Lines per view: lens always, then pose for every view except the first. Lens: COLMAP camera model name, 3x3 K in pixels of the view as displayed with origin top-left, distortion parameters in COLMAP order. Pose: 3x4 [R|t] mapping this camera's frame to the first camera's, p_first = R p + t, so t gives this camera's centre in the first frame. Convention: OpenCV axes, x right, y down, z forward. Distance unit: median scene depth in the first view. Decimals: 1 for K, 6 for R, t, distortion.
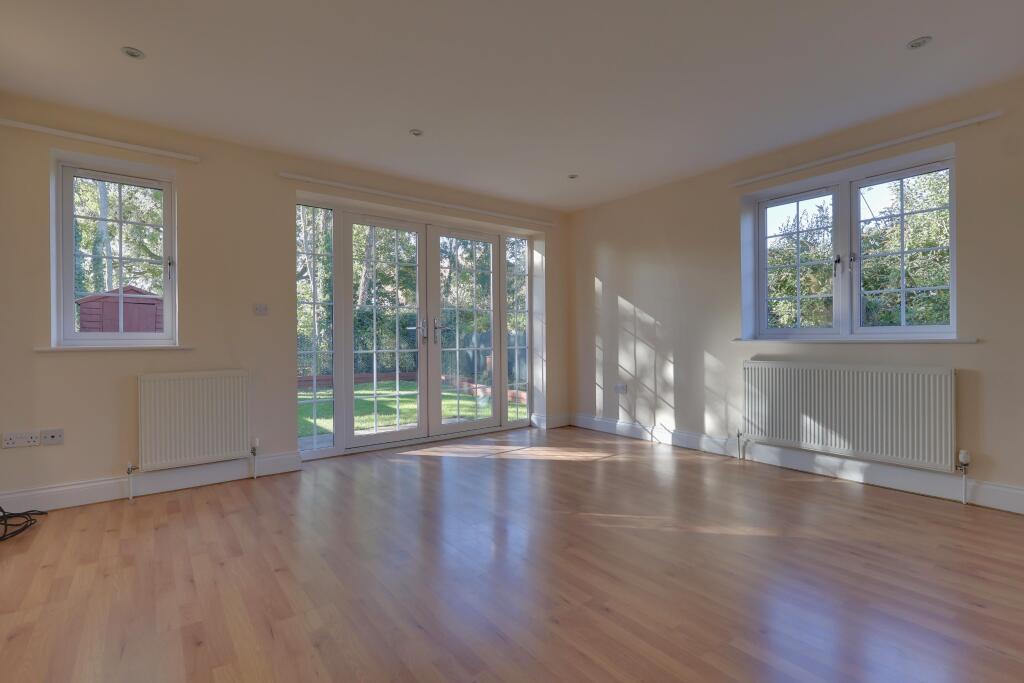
lens RADIAL K [[486.6, 0, 512.0], [0, 486.6, 341.5], [0, 0, 1]] dist [-0.001173, -0.000265]
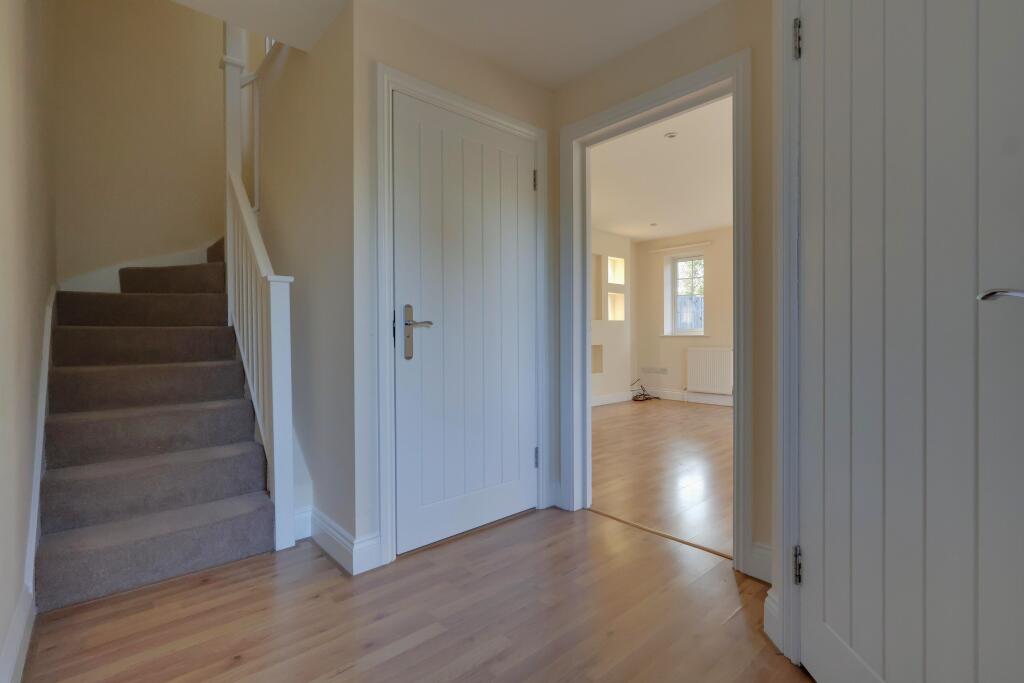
lens RADIAL K [[486.6, 0, 512.0], [0, 486.6, 341.5], [0, 0, 1]] dist [-0.001173, -0.000265]
pose [[0.049728, 0.024418, -0.998464, 1.253237], [-0.000845, 0.999702, 0.024406, -0.011510], [0.998762, -0.000370, 0.049734, 0.071187]]
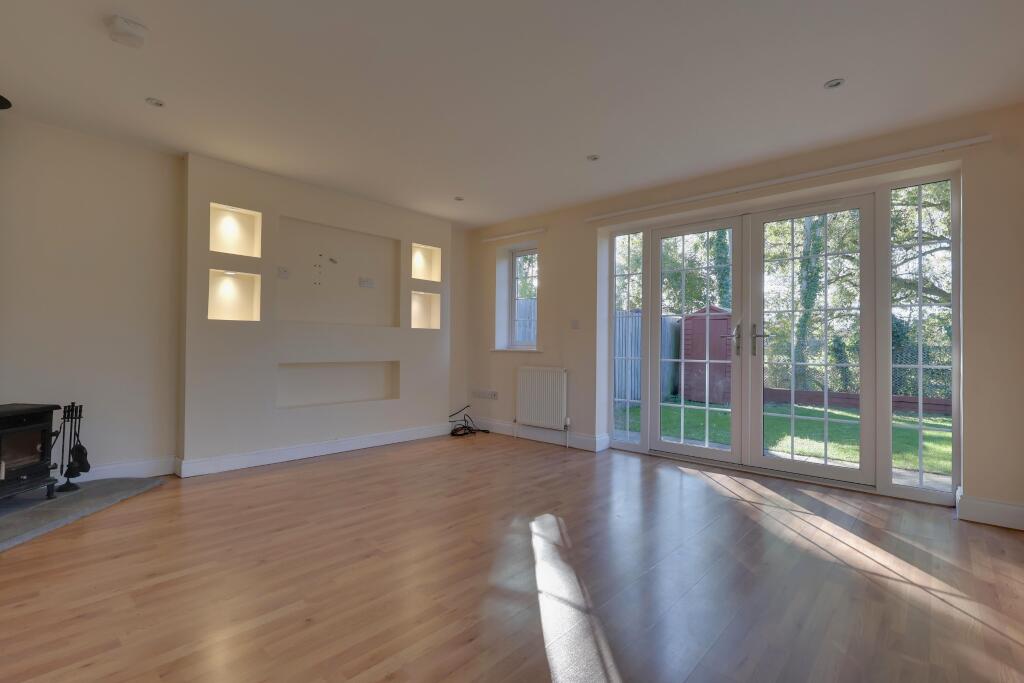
lens RADIAL K [[486.6, 0, 512.0], [0, 486.6, 341.5], [0, 0, 1]] dist [-0.001173, -0.000265]
pose [[0.147554, 0.000227, -0.989054, 0.807543], [-0.020654, 0.999783, -0.002851, -0.011283], [0.988838, 0.020849, 0.147526, 0.636233]]
